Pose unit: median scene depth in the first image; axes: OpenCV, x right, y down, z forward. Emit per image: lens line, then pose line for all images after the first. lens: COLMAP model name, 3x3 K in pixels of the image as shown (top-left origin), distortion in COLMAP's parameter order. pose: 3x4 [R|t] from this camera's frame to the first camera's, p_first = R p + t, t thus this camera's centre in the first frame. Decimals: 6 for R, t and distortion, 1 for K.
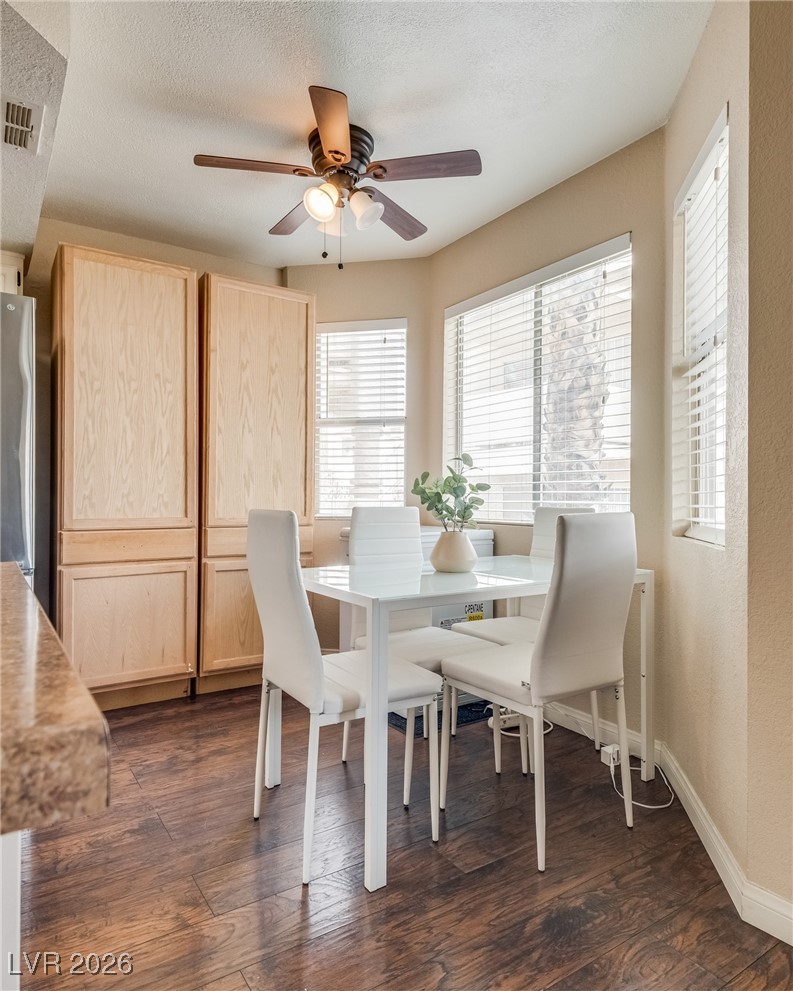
lens RADIAL K [[628.3, 0, 394.1], [0, 628.3, 495.5], [0, 0, 1]] dist [0.003543, 0.001132]
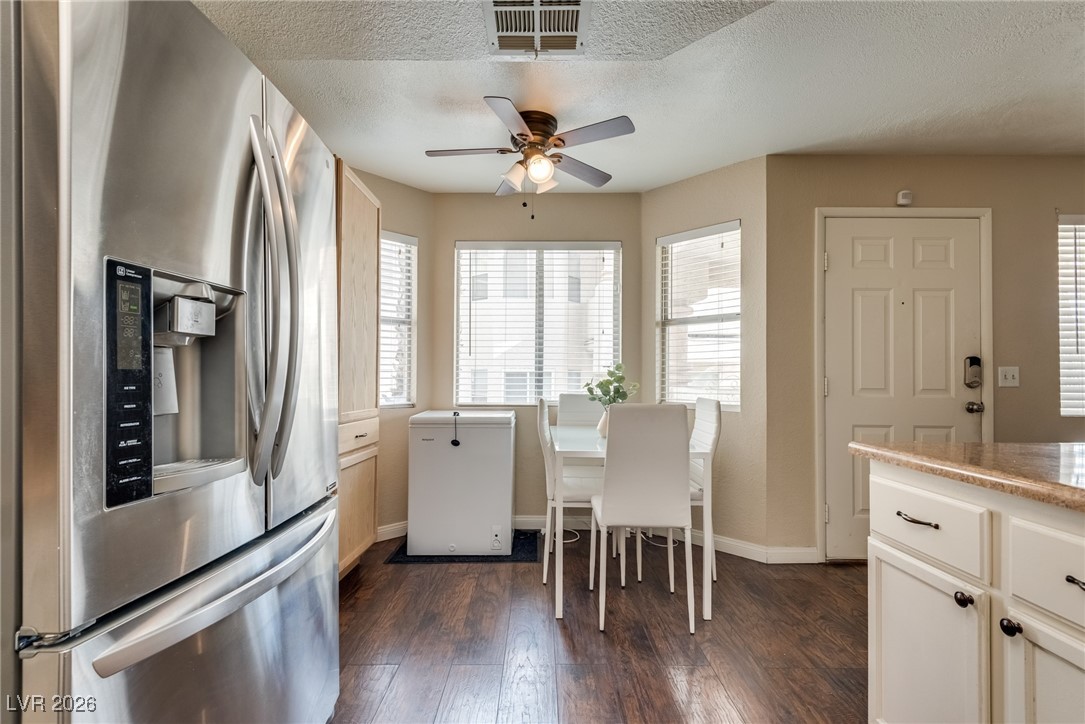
lens RADIAL K [[499.5, 0, 542.3], [0, 499.5, 369.6], [0, 0, 1]] dist [0.010388, -0.007199]
pose [[0.546700, 0.012195, 0.837240, -0.780872], [-0.007581, 0.999925, -0.009614, -0.027281], [-0.837295, -0.001091, 0.546751, 0.333415]]
